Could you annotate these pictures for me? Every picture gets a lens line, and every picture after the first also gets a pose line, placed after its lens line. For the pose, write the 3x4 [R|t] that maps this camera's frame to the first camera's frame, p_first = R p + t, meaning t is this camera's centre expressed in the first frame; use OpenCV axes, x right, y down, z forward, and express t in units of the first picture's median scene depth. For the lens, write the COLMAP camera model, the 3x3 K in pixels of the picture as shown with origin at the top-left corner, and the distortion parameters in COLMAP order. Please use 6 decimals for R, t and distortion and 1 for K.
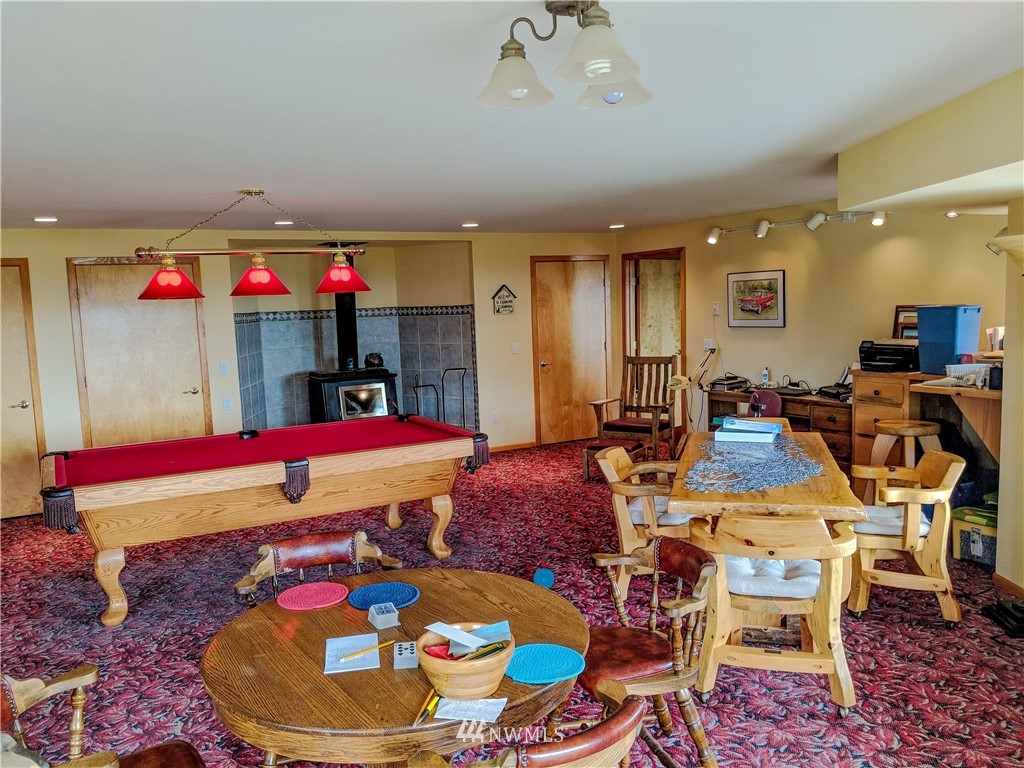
lens RADIAL K [[814.5, 0, 512.0], [0, 814.5, 384.0], [0, 0, 1]] dist [0.070273, -0.162982]
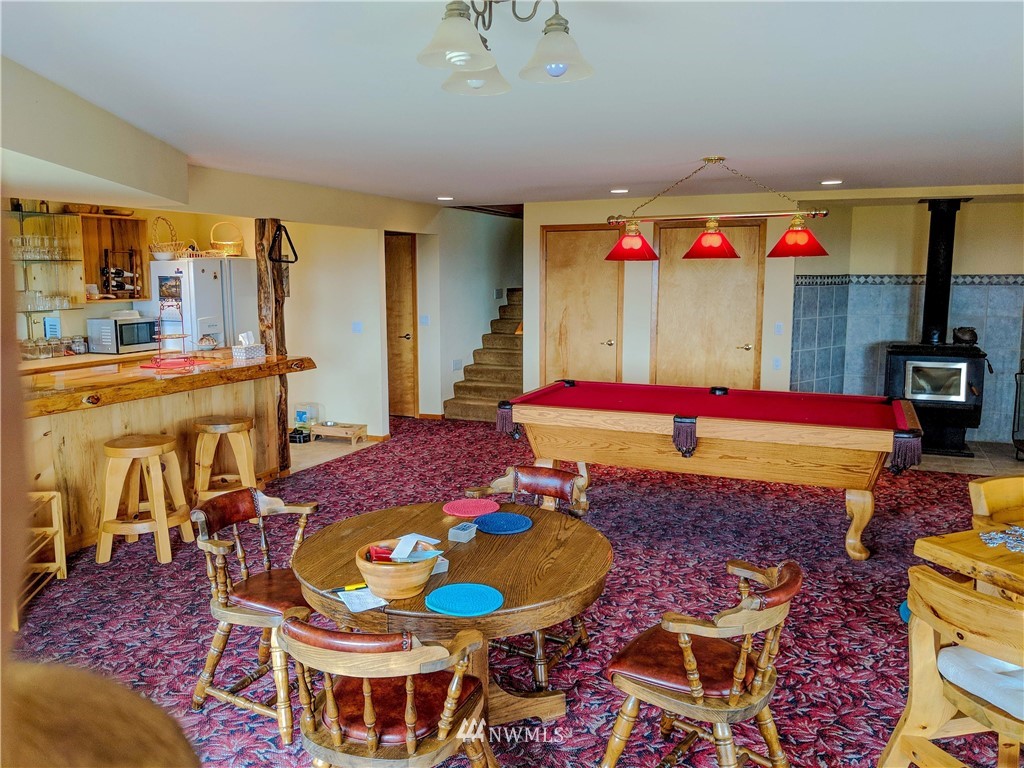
lens RADIAL K [[825.2, 0, 512.0], [0, 825.2, 384.0], [0, 0, 1]] dist [0.071914, -0.145999]
pose [[0.599094, 0.142639, -0.787871, 0.291897], [-0.103096, 0.989555, 0.100759, -0.022008], [0.794014, 0.020862, 0.607542, 0.115630]]
